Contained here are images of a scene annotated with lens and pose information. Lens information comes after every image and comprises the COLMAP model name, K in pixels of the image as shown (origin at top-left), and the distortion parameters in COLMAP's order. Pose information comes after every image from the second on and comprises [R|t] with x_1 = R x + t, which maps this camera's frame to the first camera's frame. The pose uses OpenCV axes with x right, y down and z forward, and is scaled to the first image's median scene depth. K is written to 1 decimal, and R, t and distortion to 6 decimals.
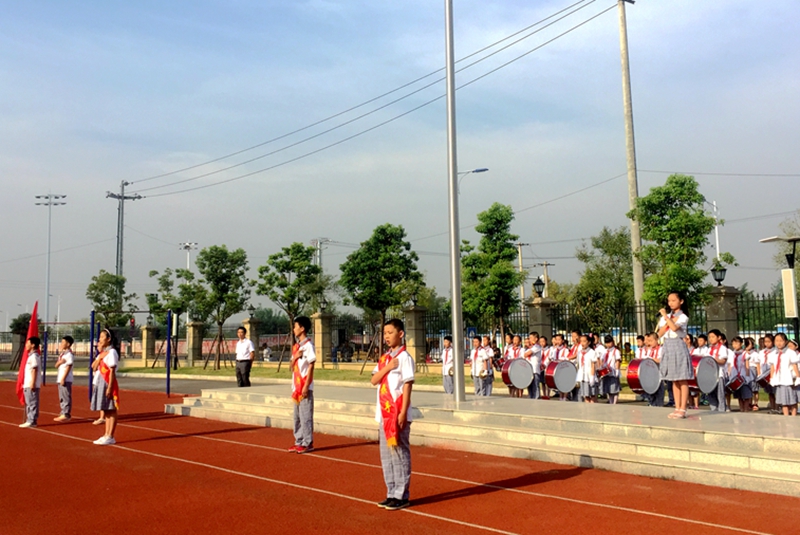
lens RADIAL K [[858.4, 0, 403.3], [0, 858.4, 217.5], [0, 0, 1]] dist [0.042651, 0.013250]
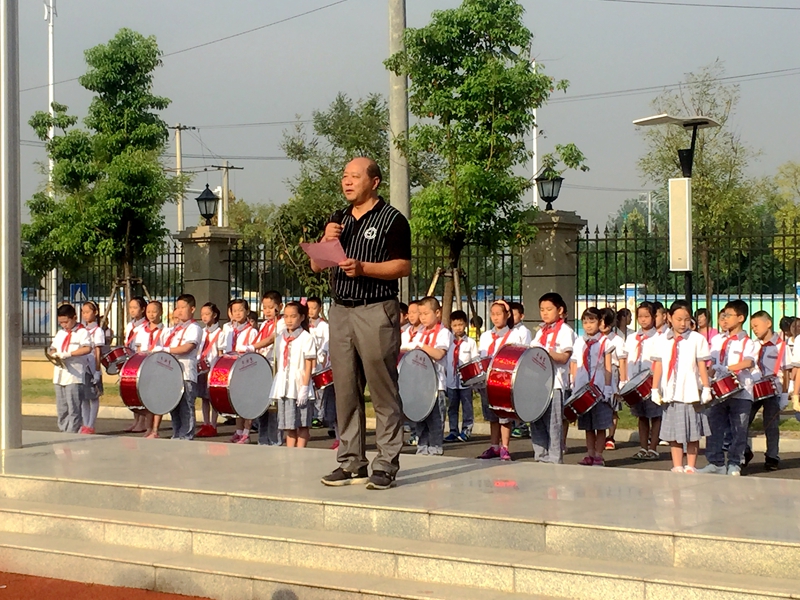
lens RADIAL K [[1596.2, 0, 400.0], [0, 1596.2, 238.8], [0, 0, 1]] dist [0.042219, -0.016411]
pose [[0.962957, 0.021285, 0.268812, 0.017587], [-0.047548, 0.994663, 0.091571, 0.010700], [-0.265428, -0.100961, 0.958830, 0.082797]]
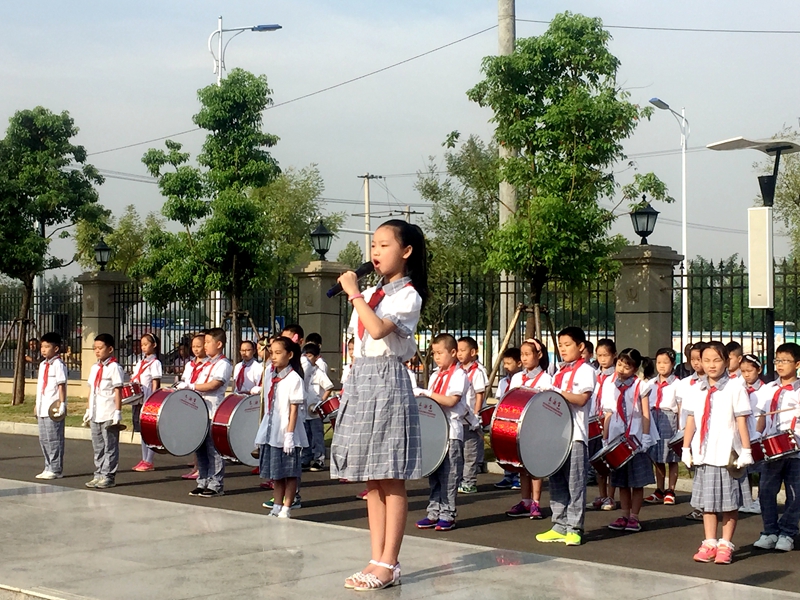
lens RADIAL K [[1399.7, 0, 411.4], [0, 1399.7, 272.1], [0, 0, 1]] dist [0.096673, 0.114176]
pose [[0.989063, 0.027806, 0.144850, 0.094902], [-0.041542, 0.994828, 0.092688, 0.020763], [-0.141524, -0.097692, 0.985103, 0.173426]]
